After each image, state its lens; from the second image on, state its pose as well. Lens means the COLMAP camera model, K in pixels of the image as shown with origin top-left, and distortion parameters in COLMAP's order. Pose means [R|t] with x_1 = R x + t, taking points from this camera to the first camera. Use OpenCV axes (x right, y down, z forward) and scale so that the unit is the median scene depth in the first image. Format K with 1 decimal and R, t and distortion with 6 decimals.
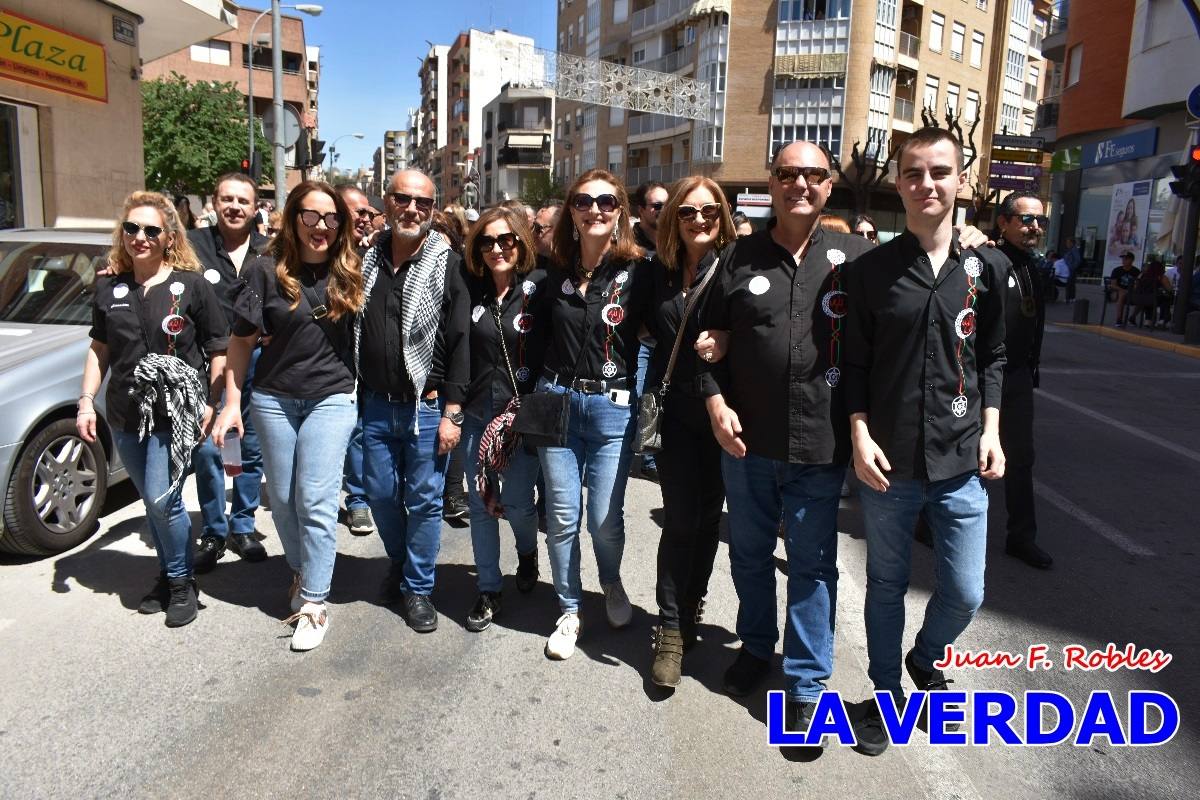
lens RADIAL K [[927.6, 0, 600.0], [0, 927.6, 400.0], [0, 0, 1]] dist [-0.018176, 0.002717]
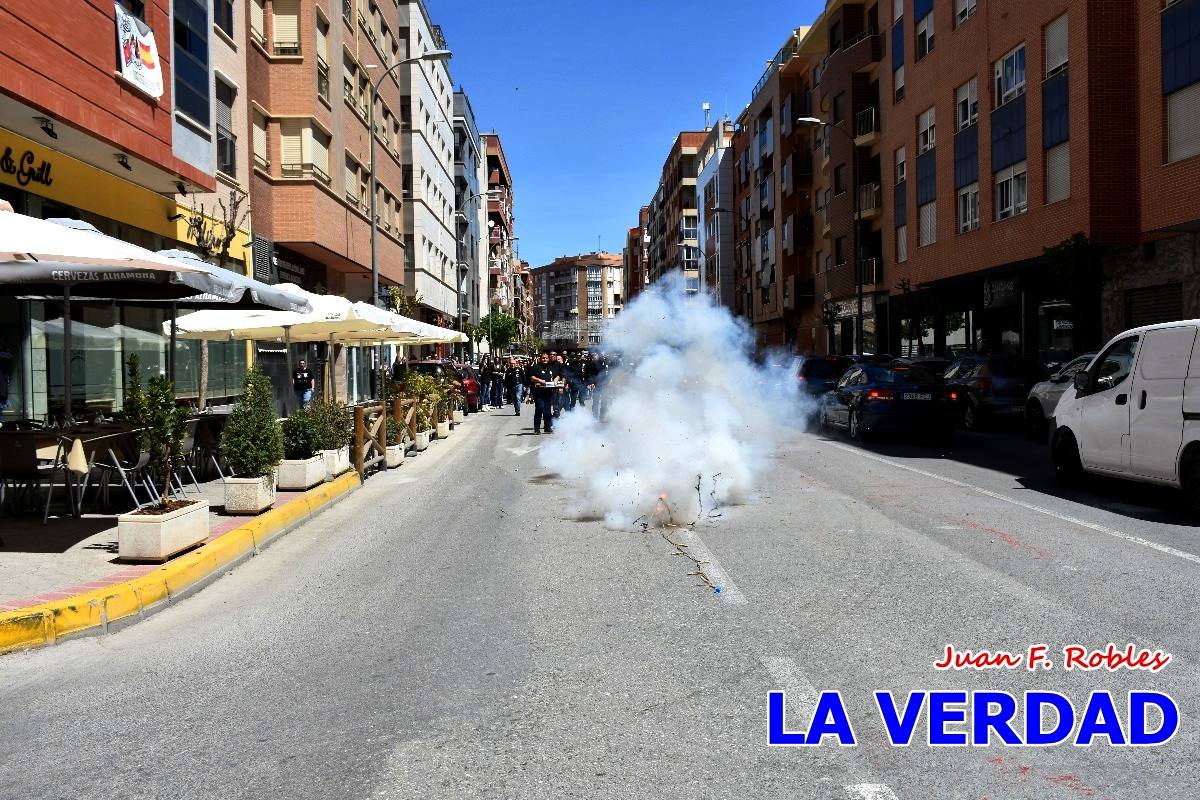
lens RADIAL K [[927.6, 0, 600.0], [0, 927.6, 400.0], [0, 0, 1]] dist [-0.018176, 0.002717]
pose [[0.993737, -0.053262, 0.098231, -0.189334], [0.065782, 0.989463, -0.128977, 0.512530], [-0.090326, 0.134631, 0.986770, -2.910477]]
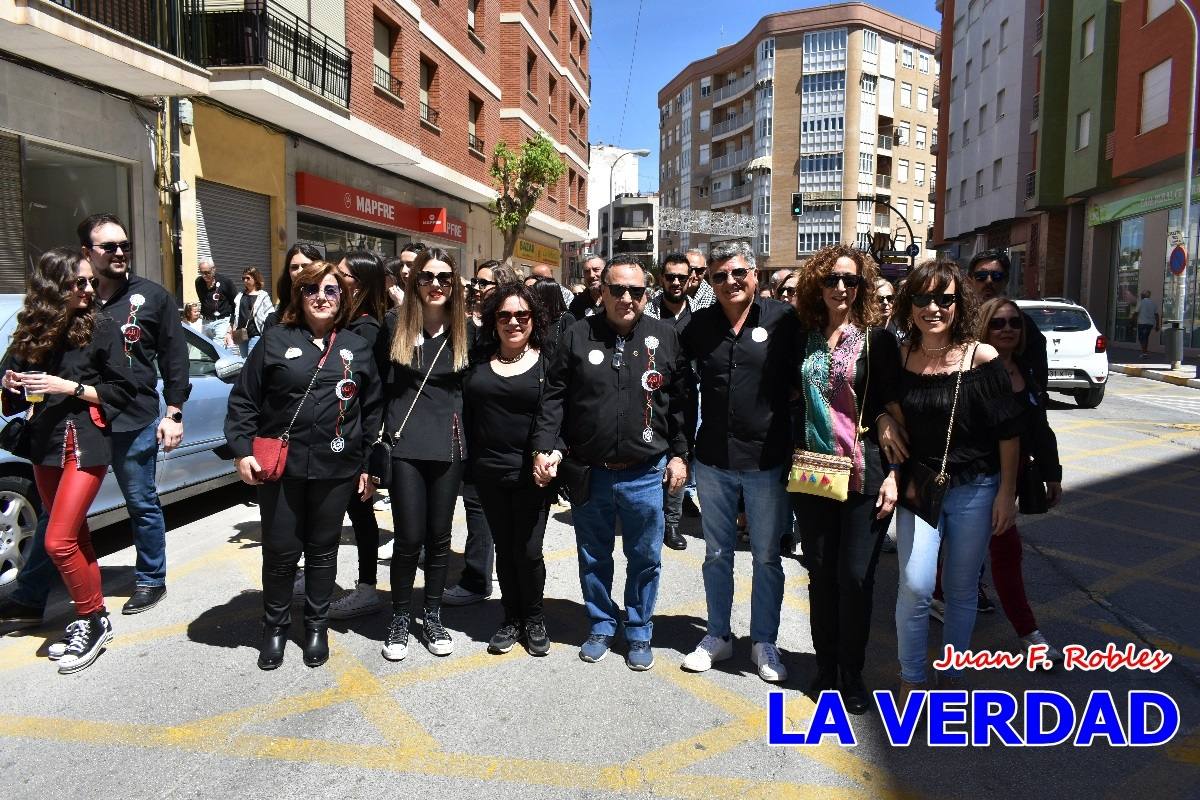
lens RADIAL K [[927.6, 0, 600.0], [0, 927.6, 400.0], [0, 0, 1]] dist [-0.018176, 0.002717]
pose [[0.995905, -0.018931, -0.088397, -0.022969], [0.012490, 0.997264, -0.072855, 0.097038], [0.089534, 0.071453, 0.993417, -0.545050]]
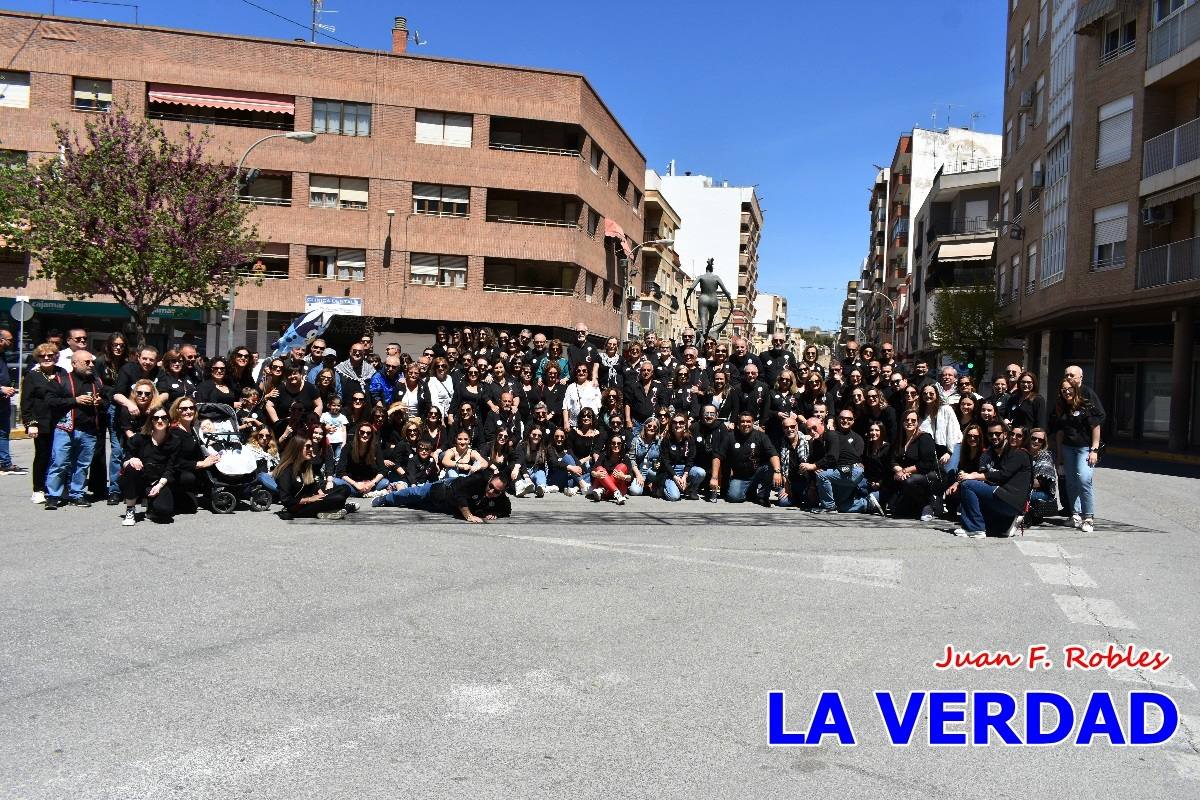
lens RADIAL K [[927.6, 0, 600.0], [0, 927.6, 400.0], [0, 0, 1]] dist [-0.018176, 0.002717]
pose [[0.871764, 0.009347, -0.489836, 0.022230], [-0.091401, 0.985368, -0.143863, -0.096083], [0.481324, 0.170186, 0.859863, 0.533417]]
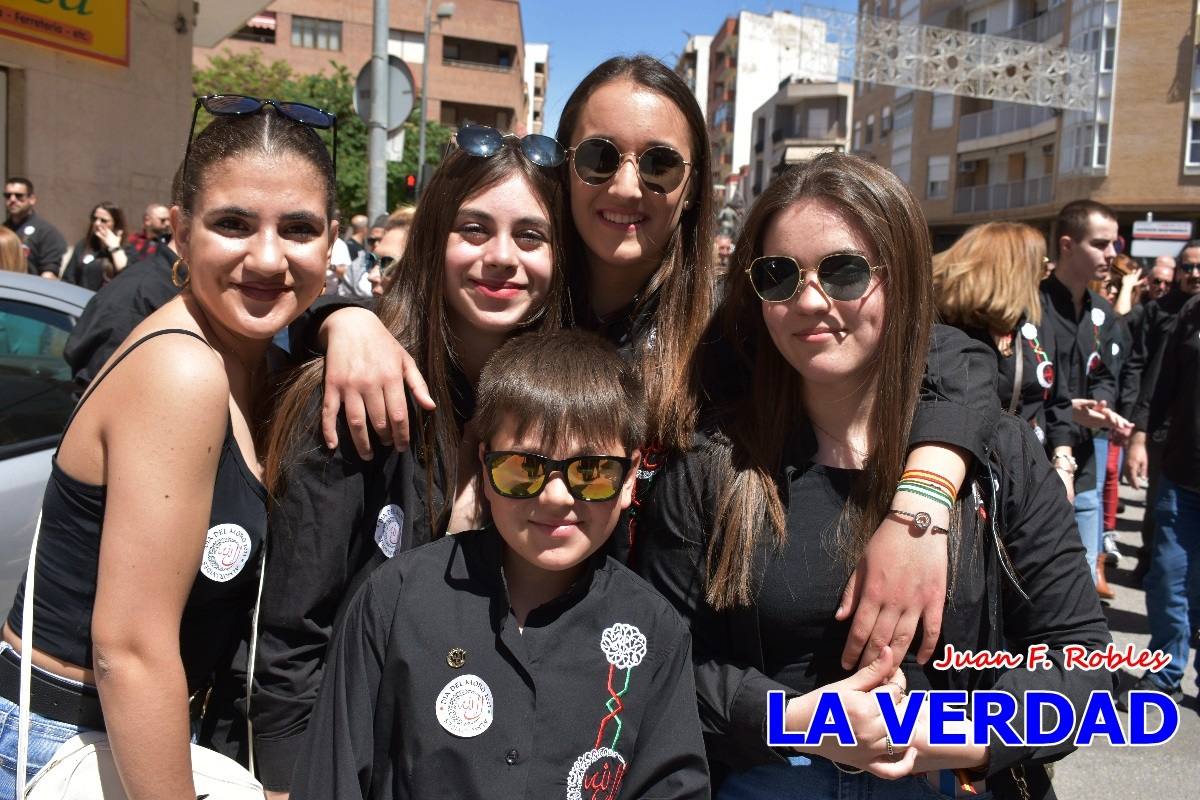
lens RADIAL K [[1229.6, 0, 600.0], [0, 1229.6, 400.0], [0, 0, 1]] dist [-0.023090, 0.000898]
pose [[0.970173, 0.028912, -0.240682, -0.003914], [-0.048309, 0.996006, -0.075087, -0.011949], [0.237549, 0.084474, 0.967695, 0.070130]]
